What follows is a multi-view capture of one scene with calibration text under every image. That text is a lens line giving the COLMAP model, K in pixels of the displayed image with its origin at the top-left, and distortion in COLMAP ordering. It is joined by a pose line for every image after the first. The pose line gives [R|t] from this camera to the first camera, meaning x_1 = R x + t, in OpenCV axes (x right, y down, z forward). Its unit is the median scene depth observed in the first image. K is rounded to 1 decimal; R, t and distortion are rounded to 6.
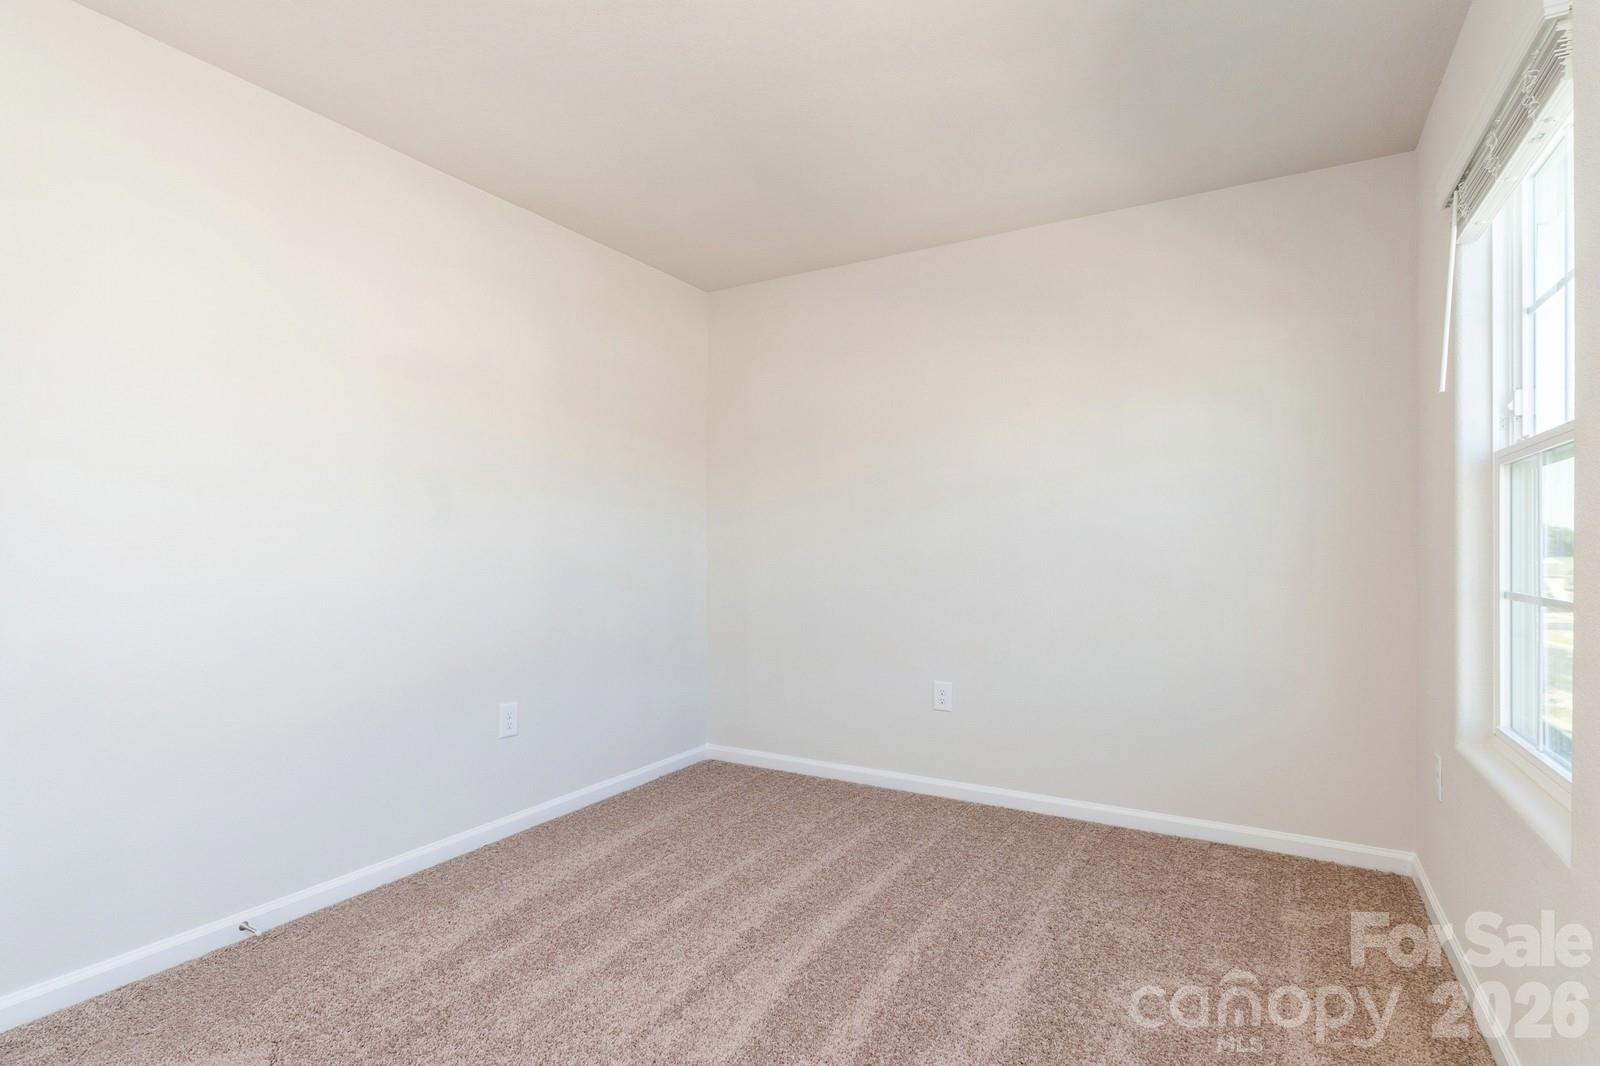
lens RADIAL K [[804.0, 0, 797.4], [0, 804.0, 534.9], [0, 0, 1]] dist [0.018459, -0.002255]
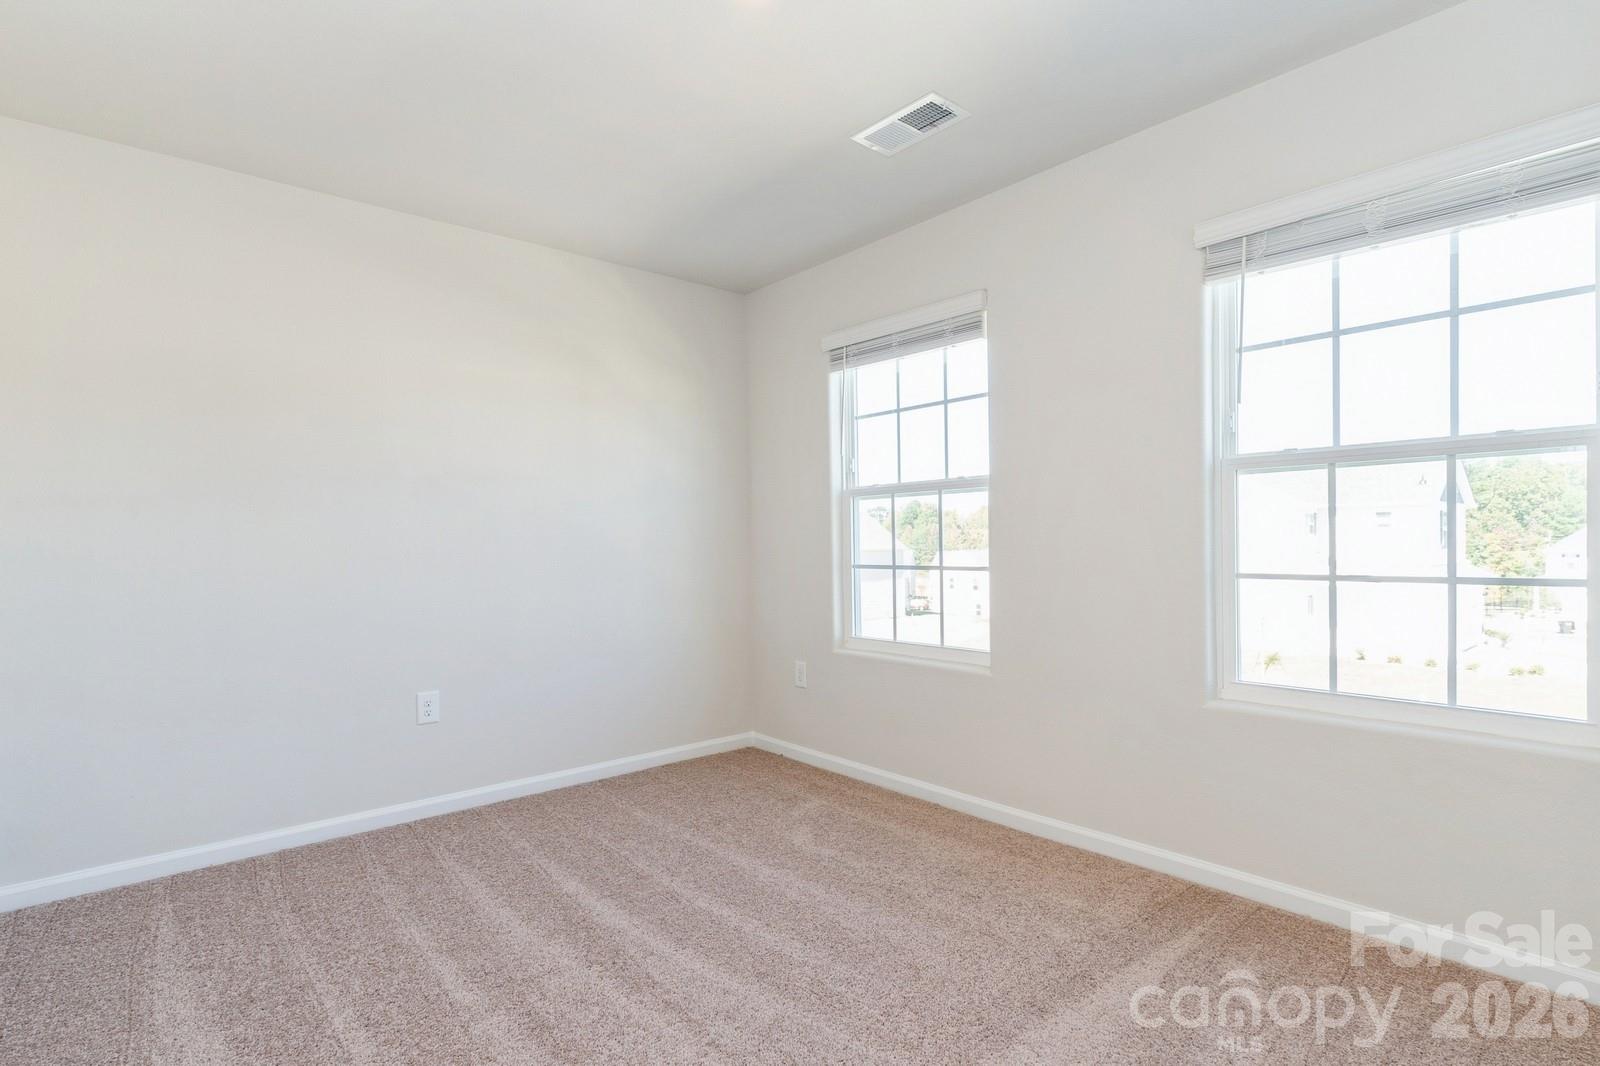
lens RADIAL K [[804.0, 0, 797.6], [0, 804.0, 541.9], [0, 0, 1]] dist [0.018459, -0.002255]
pose [[0.323581, -0.005216, 0.946186, -0.703703], [-0.007003, 0.999944, 0.007907, 0.001287], [-0.946175, -0.009184, 0.323526, 0.387821]]
